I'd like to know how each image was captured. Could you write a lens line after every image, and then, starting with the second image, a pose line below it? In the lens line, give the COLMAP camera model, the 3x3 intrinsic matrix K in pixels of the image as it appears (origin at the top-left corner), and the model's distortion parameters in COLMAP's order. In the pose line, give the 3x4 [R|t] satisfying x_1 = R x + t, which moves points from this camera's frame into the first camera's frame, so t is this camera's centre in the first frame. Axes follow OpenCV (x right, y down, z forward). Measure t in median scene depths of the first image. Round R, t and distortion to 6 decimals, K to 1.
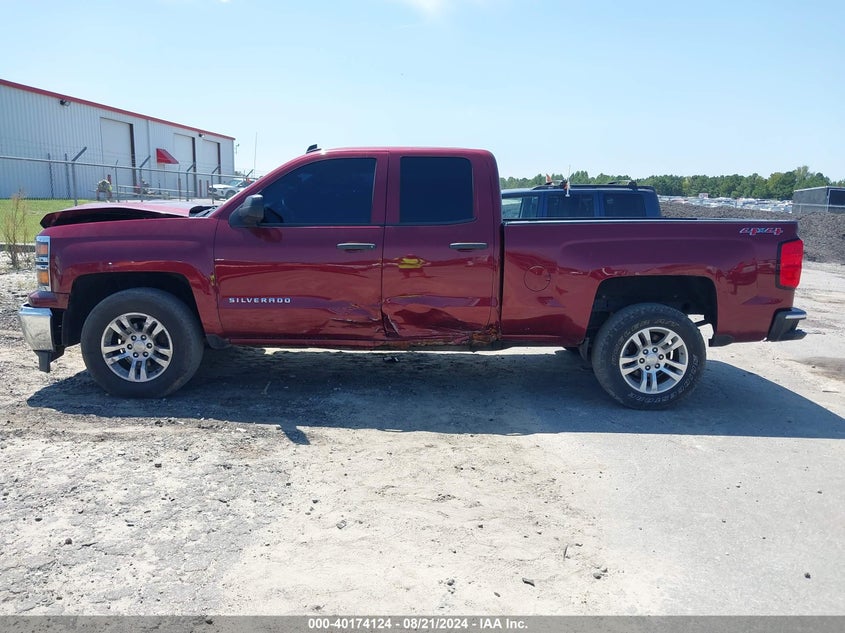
lens RADIAL K [[677.3, 0, 416.7], [0, 677.3, 335.6], [0, 0, 1]] dist [-0.003817, -0.003463]
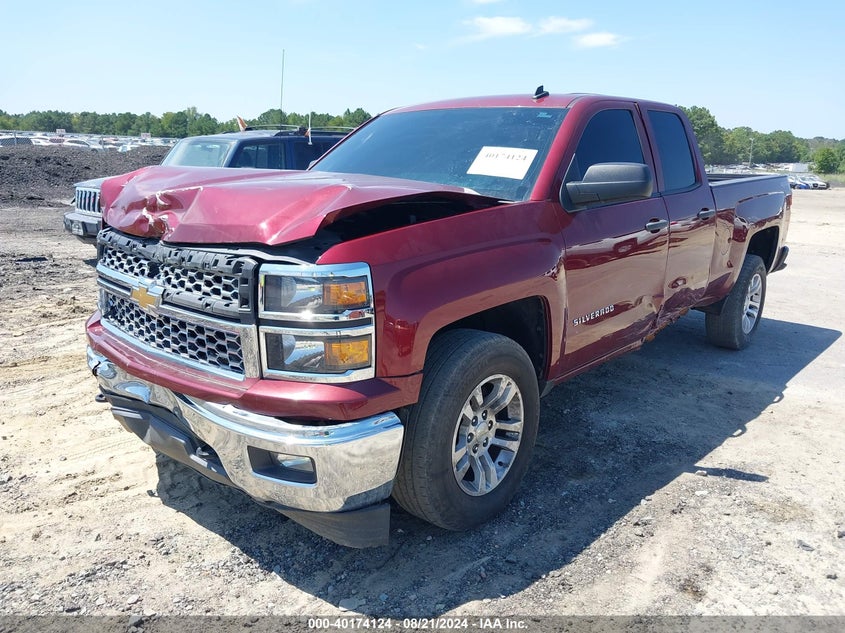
lens RADIAL K [[677.3, 0, 428.7], [0, 677.3, 324.6], [0, 0, 1]] dist [-0.003817, -0.003463]
pose [[0.650521, -0.193370, 0.734459, -0.796509], [0.140575, 0.980992, 0.133769, -0.147603], [-0.746365, 0.016227, 0.665338, 0.616418]]
